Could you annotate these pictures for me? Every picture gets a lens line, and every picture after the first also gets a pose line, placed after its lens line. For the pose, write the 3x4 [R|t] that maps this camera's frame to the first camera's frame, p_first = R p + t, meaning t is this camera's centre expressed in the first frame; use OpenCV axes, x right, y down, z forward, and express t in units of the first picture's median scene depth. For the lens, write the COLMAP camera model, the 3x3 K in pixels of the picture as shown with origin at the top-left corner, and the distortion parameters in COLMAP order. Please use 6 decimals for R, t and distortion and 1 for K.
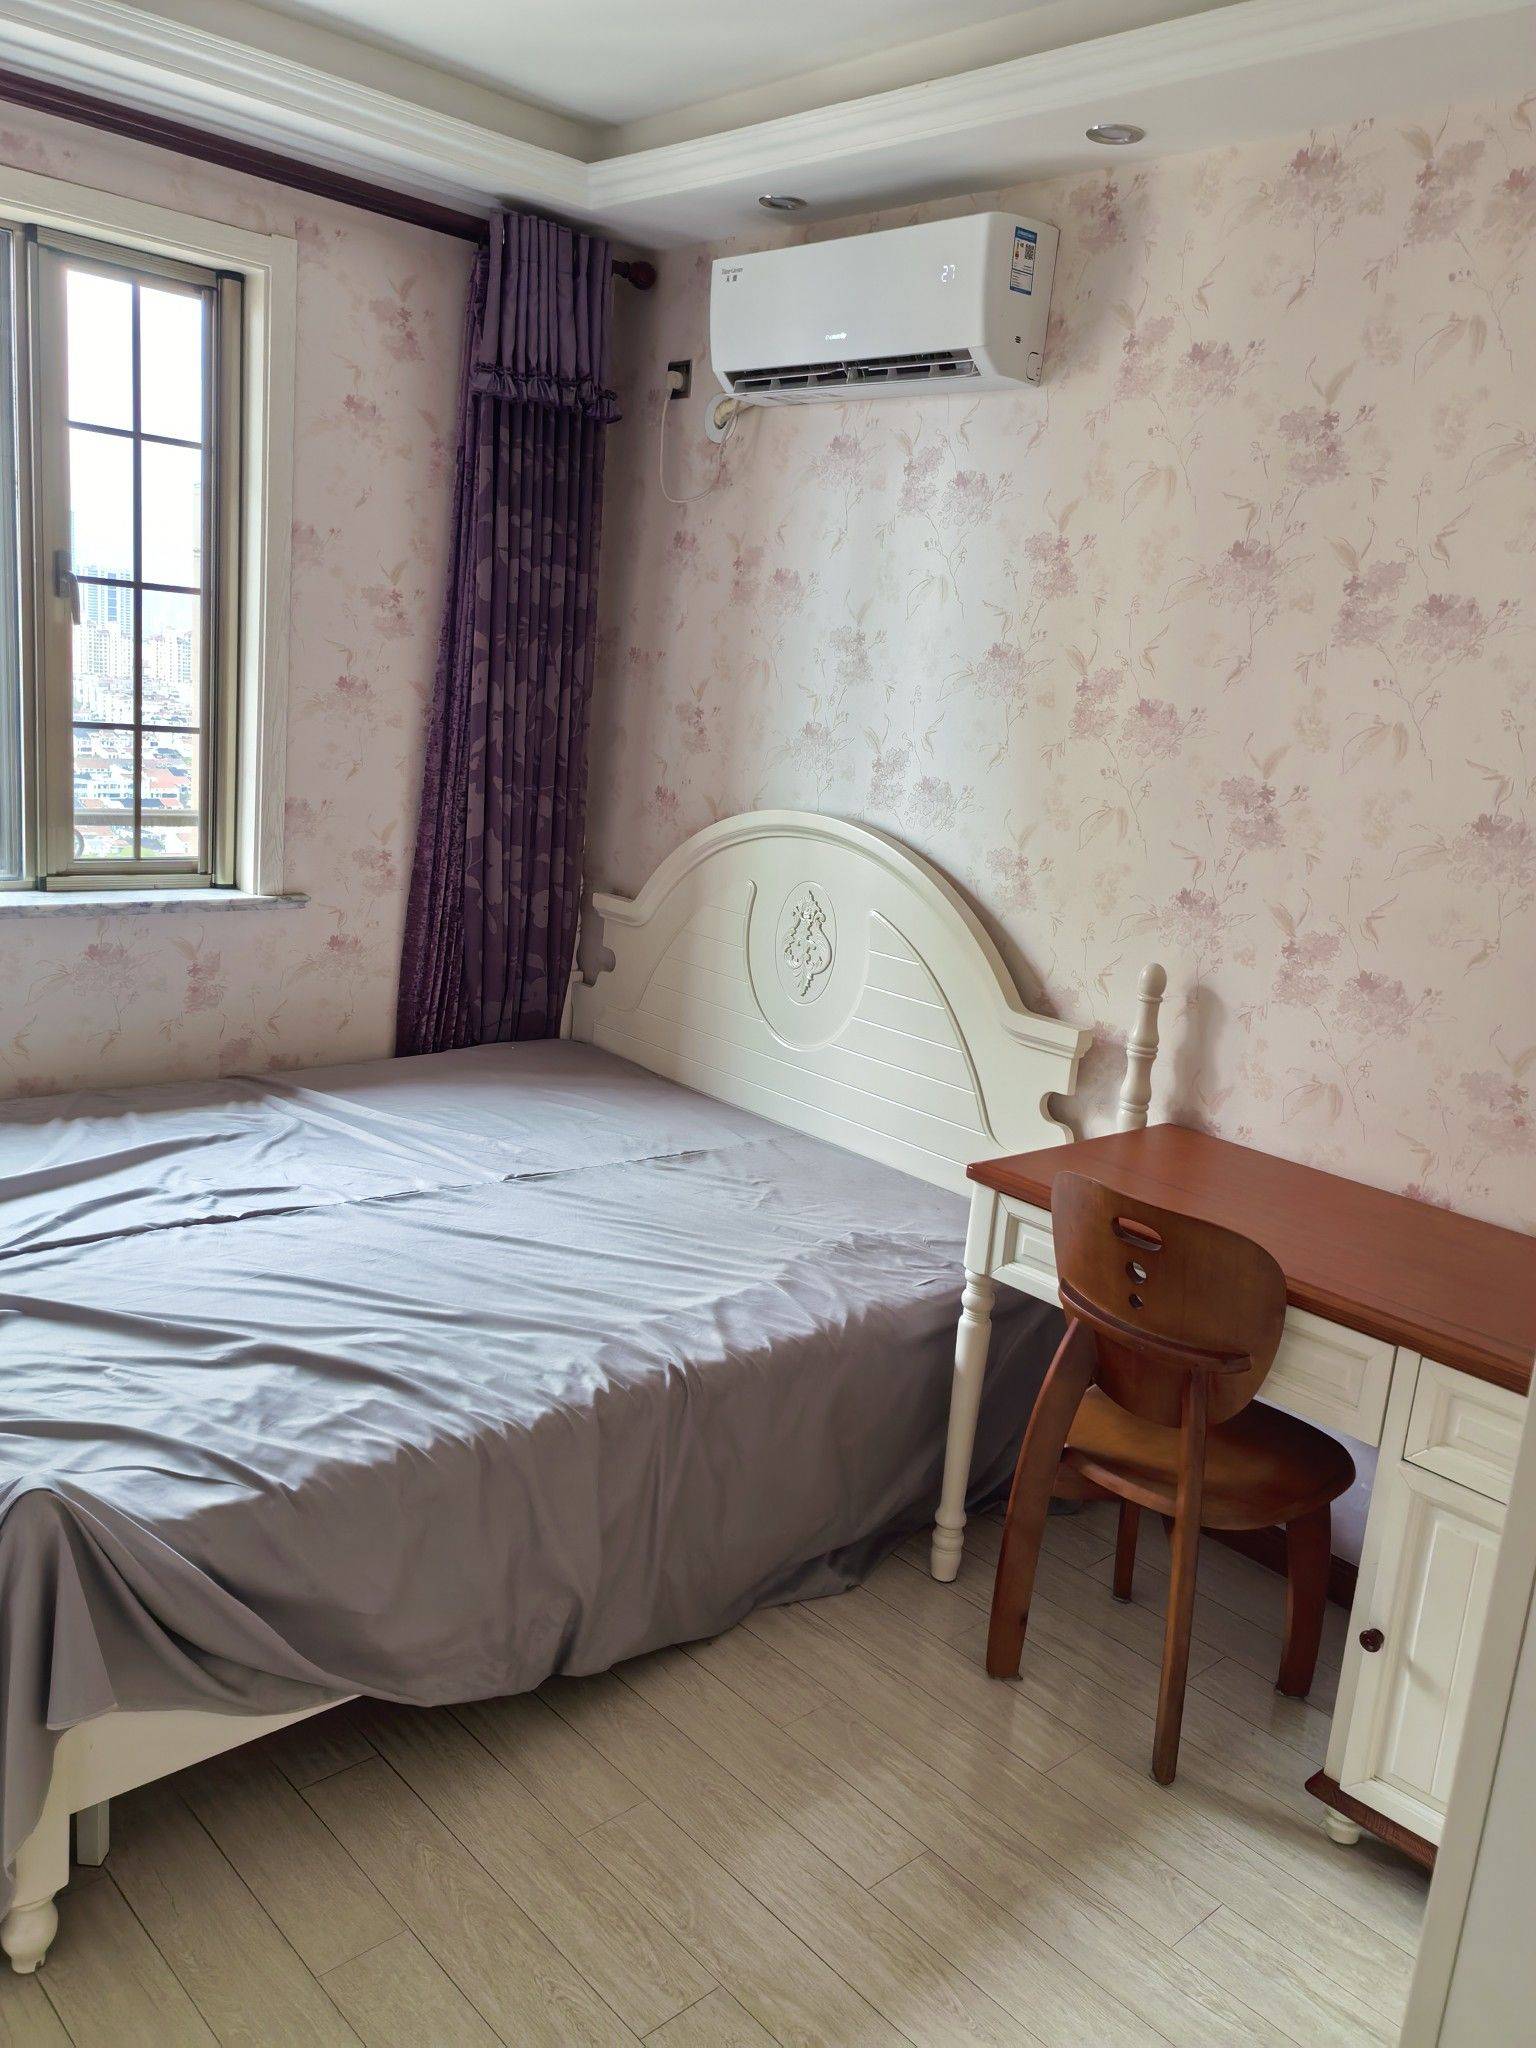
lens RADIAL K [[1610.4, 0, 760.8], [0, 1610.4, 1018.7], [0, 0, 1]] dist [0.040123, -0.000430]
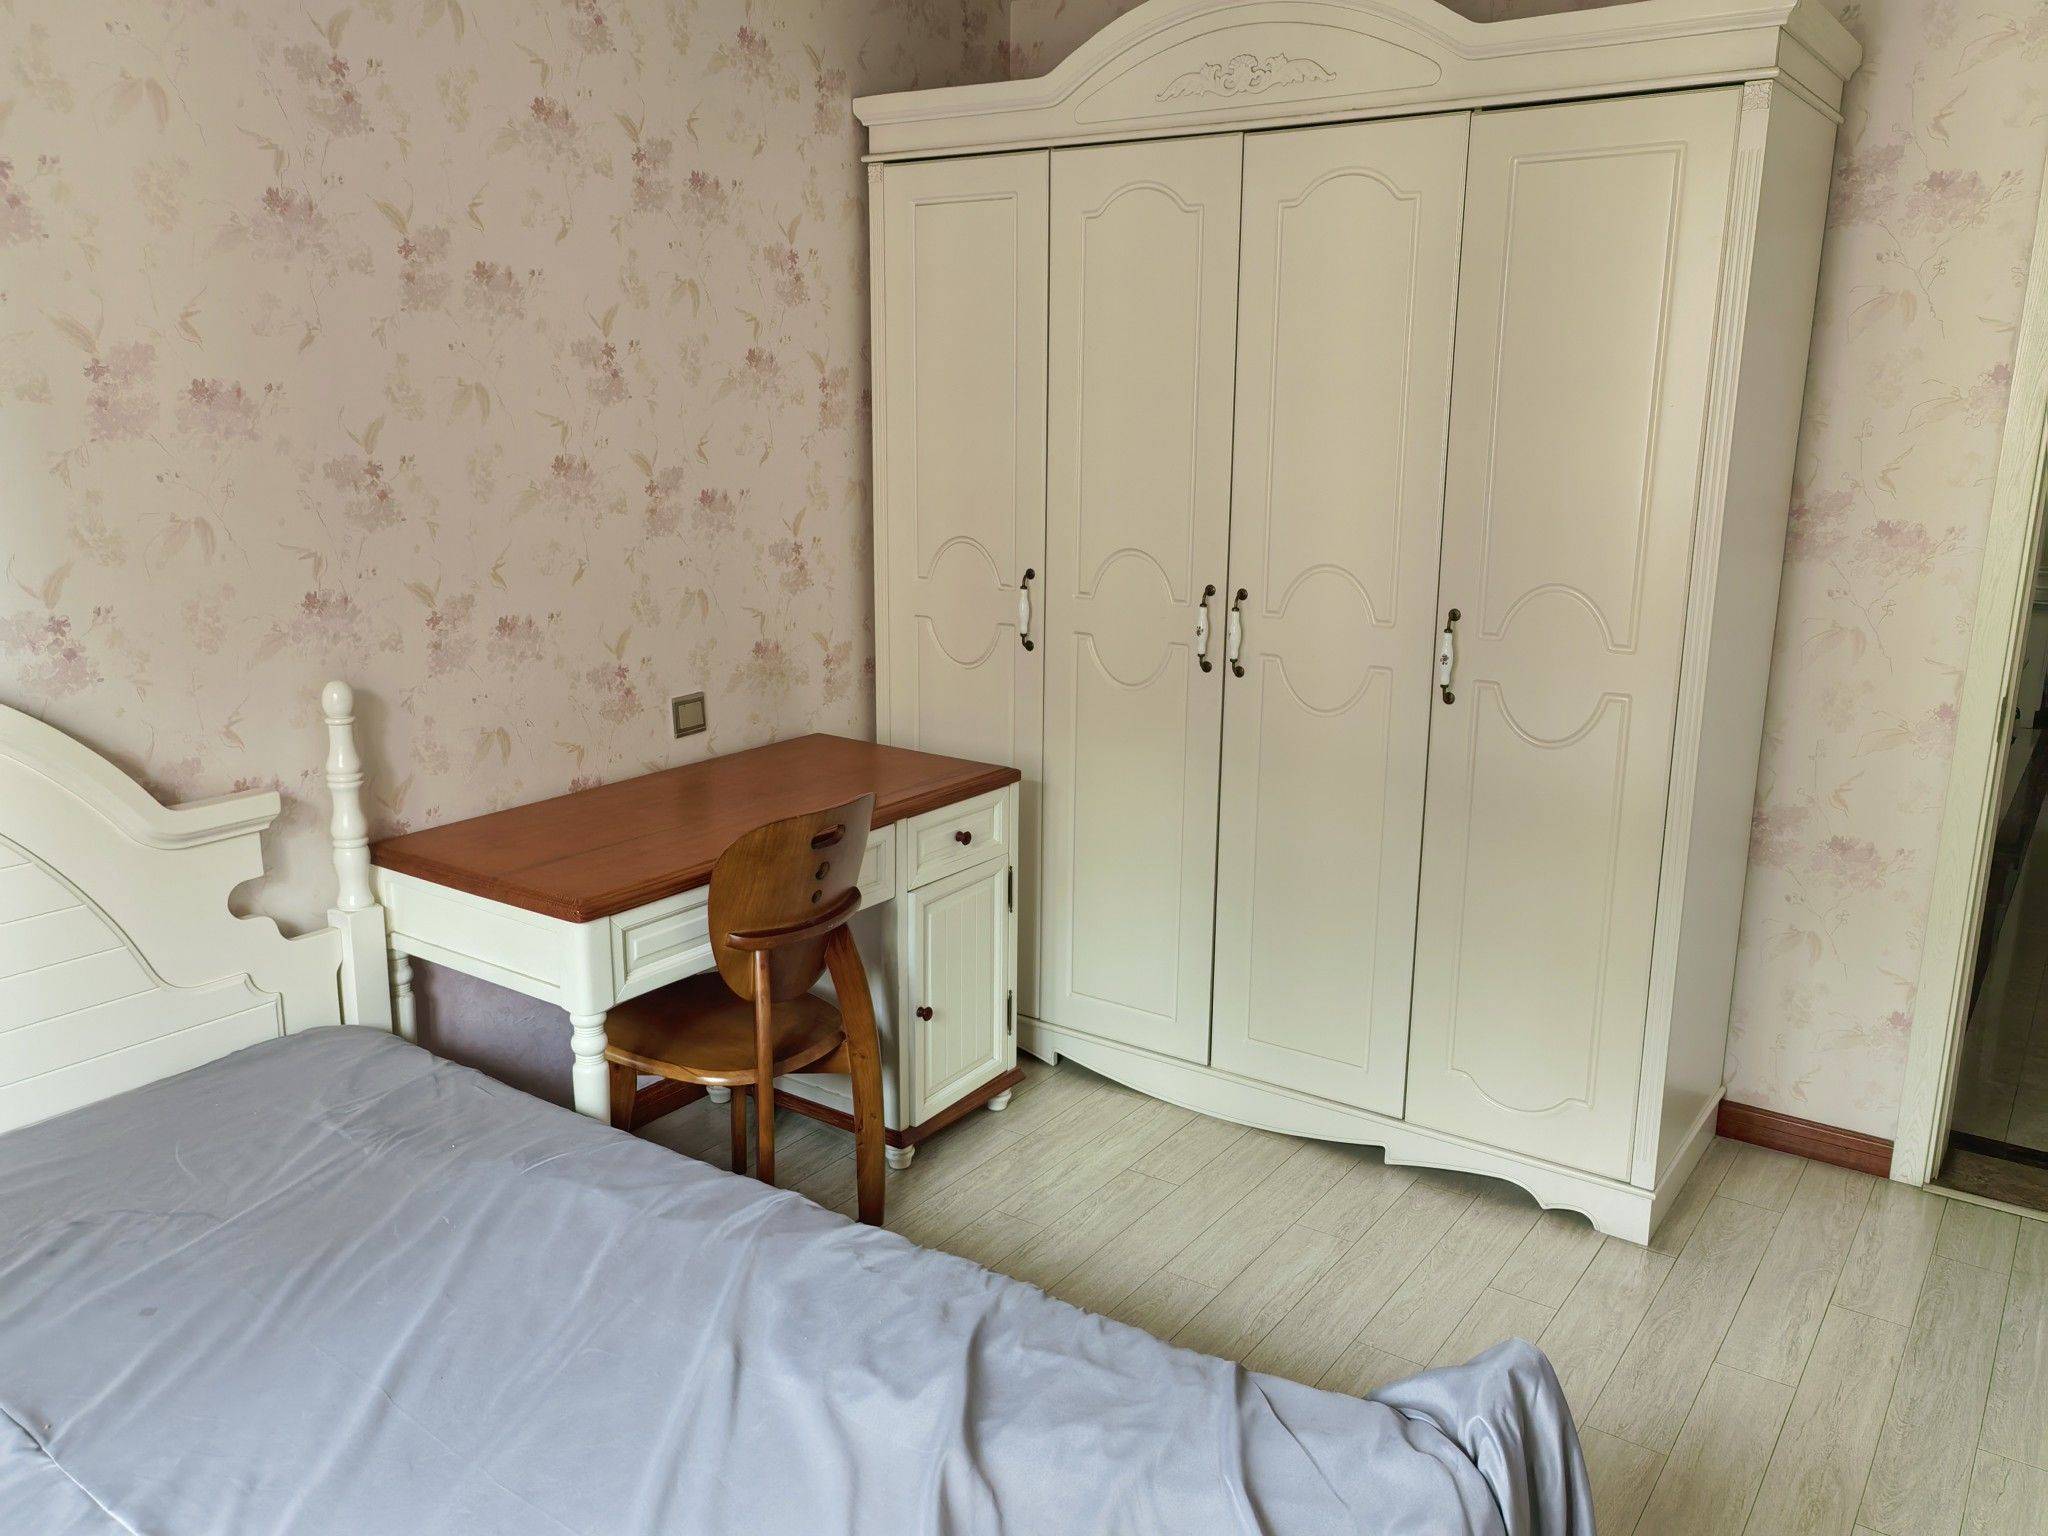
lens RADIAL K [[1610.4, 0, 1015.3], [0, 1610.4, 771.8], [0, 0, 1]] dist [0.040123, -0.000430]
pose [[-0.215875, -0.316595, 0.923670, -0.700907], [0.188312, 0.914716, 0.357537, -0.246395], [-0.958090, 0.251121, -0.137846, 0.817760]]
